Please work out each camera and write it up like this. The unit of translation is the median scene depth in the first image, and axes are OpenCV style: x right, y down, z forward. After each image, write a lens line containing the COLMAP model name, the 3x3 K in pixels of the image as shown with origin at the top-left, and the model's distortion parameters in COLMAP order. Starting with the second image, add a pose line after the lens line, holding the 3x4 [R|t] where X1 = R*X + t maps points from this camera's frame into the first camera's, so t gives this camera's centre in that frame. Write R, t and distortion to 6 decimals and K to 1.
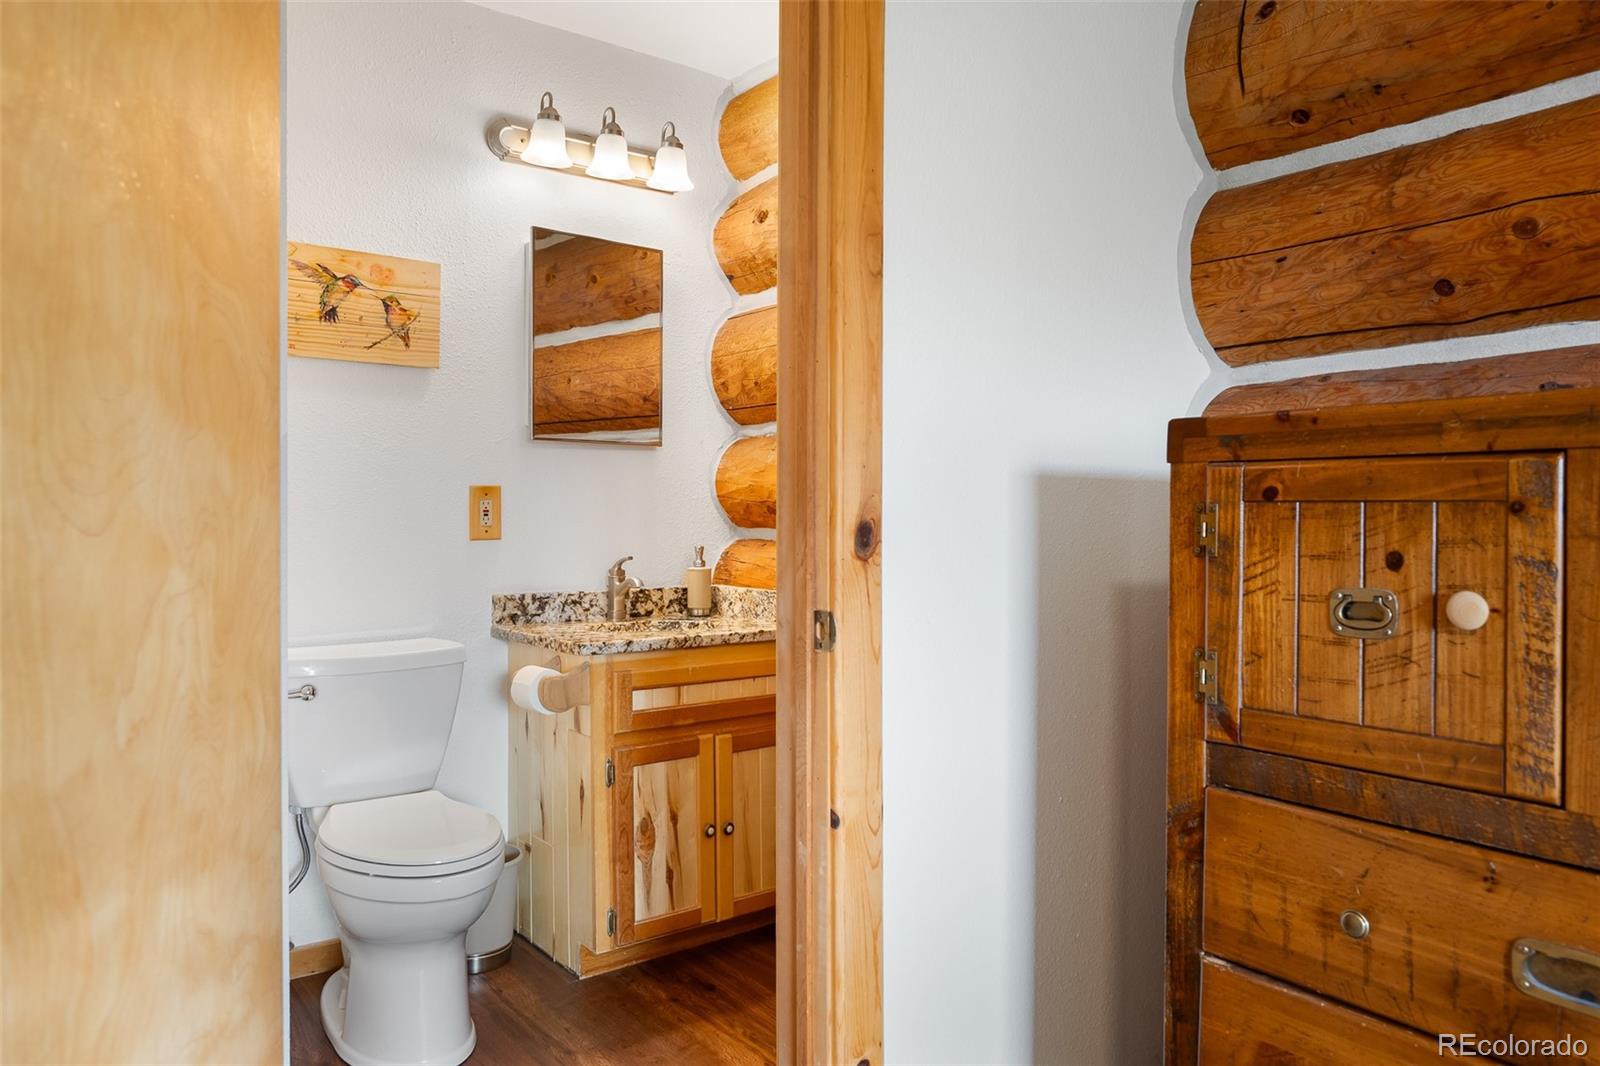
lens RADIAL K [[1086.5, 0, 800.0], [0, 1086.5, 533.0], [0, 0, 1]] dist [0.001340, -0.000179]
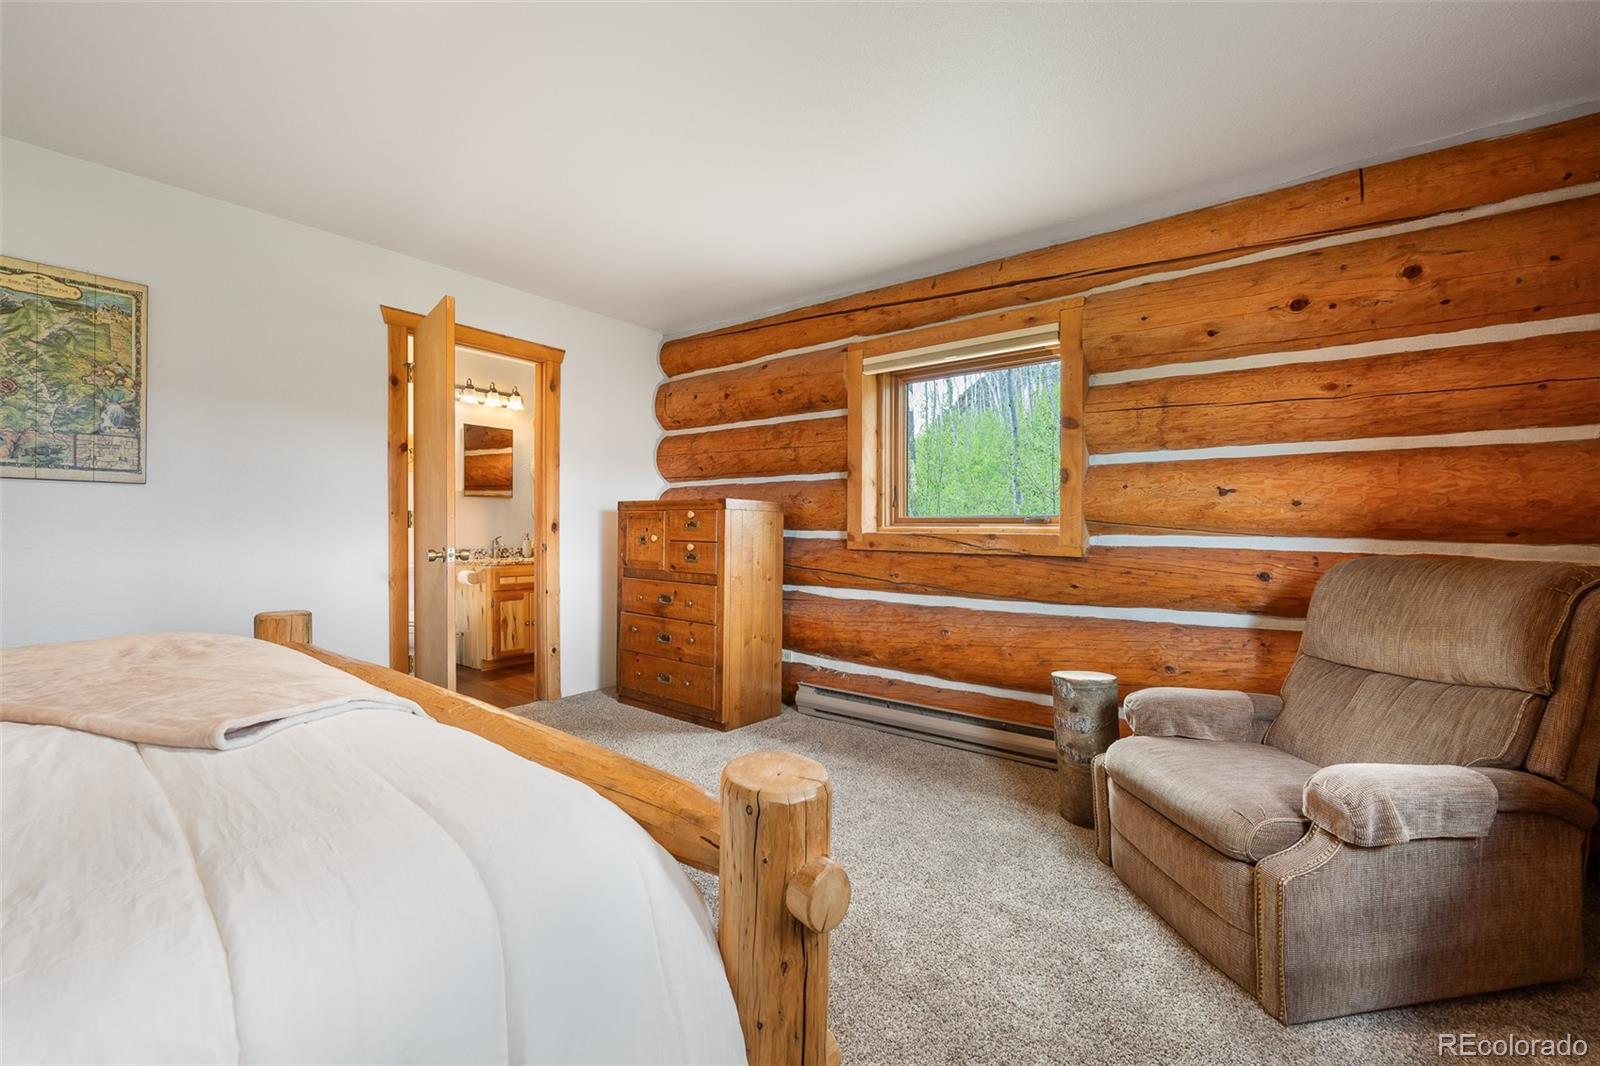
lens RADIAL K [[665.2, 0, 800.0], [0, 665.2, 533.0], [0, 0, 1]] dist [0.000007, -0.000031]
pose [[0.968502, -0.000566, 0.249006, 0.208920], [0.001471, 0.999993, -0.003447, 0.024509], [-0.249003, 0.003705, 0.968496, -1.090305]]
